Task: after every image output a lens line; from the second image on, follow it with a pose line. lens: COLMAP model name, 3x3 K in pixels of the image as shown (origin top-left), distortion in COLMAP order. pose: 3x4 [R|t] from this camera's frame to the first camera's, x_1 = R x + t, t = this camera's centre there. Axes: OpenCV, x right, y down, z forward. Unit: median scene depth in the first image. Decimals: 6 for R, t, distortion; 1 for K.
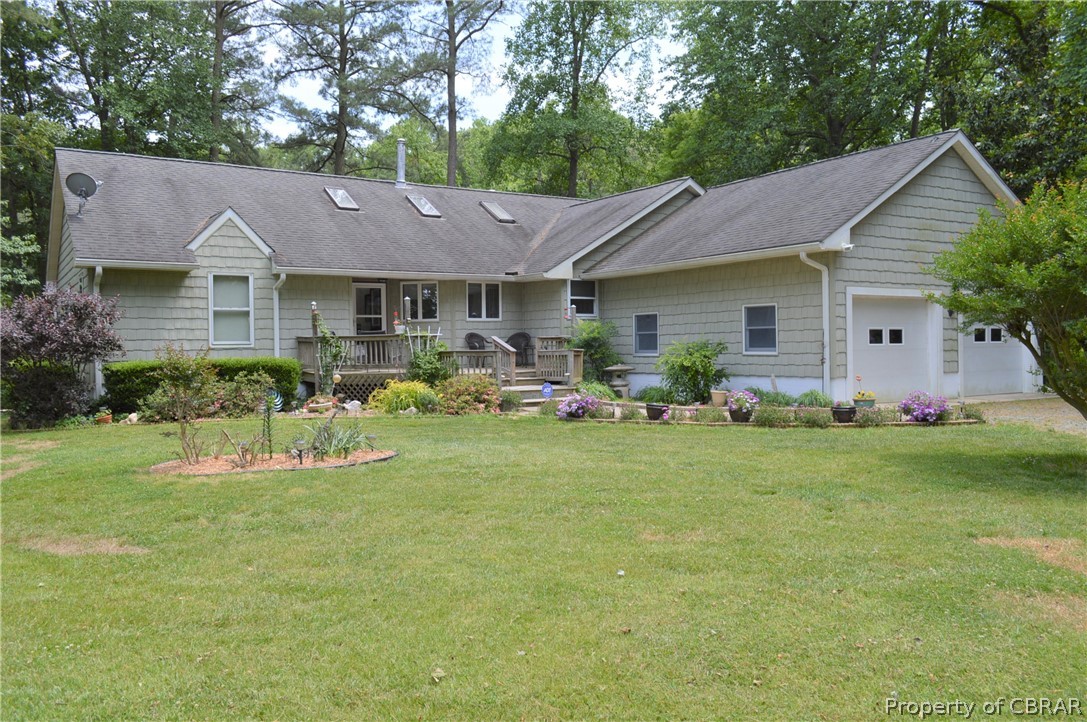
lens RADIAL K [[849.2, 0, 543.5], [0, 849.2, 360.5], [0, 0, 1]] dist [-0.014214, 0.000912]
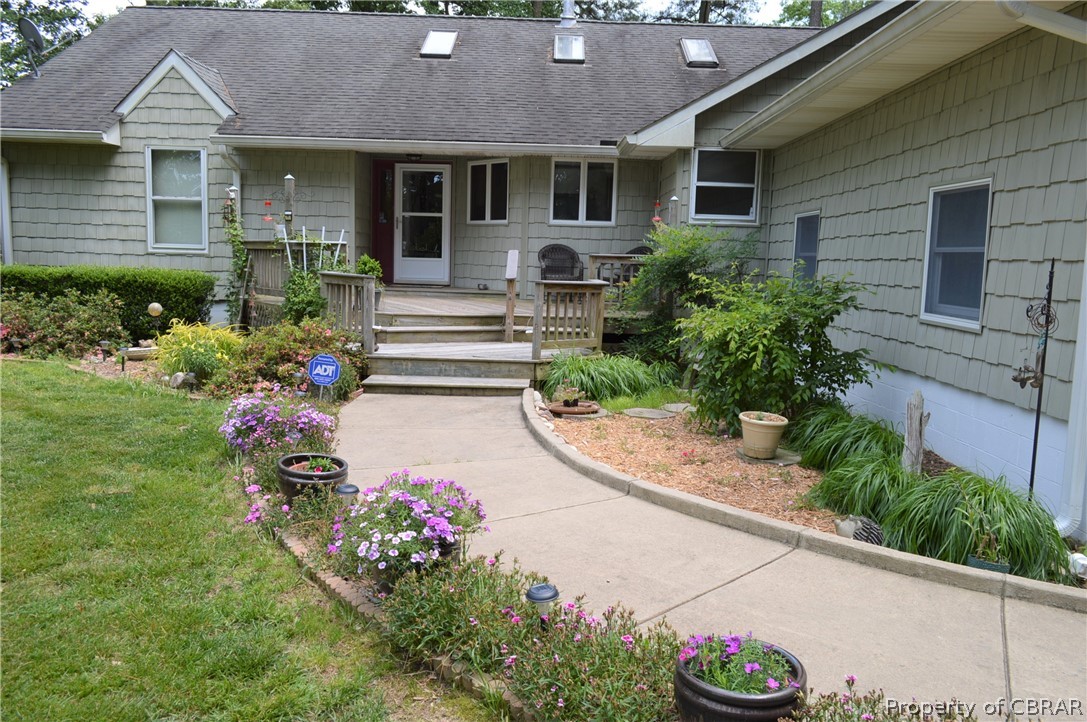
lens RADIAL K [[849.2, 0, 543.5], [0, 849.2, 359.2], [0, 0, 1]] dist [-0.014214, 0.000912]
pose [[0.846135, 0.102371, -0.523044, 0.271915], [-0.049678, 0.992256, 0.113841, -0.022740], [0.530648, -0.070341, 0.844668, 0.547602]]
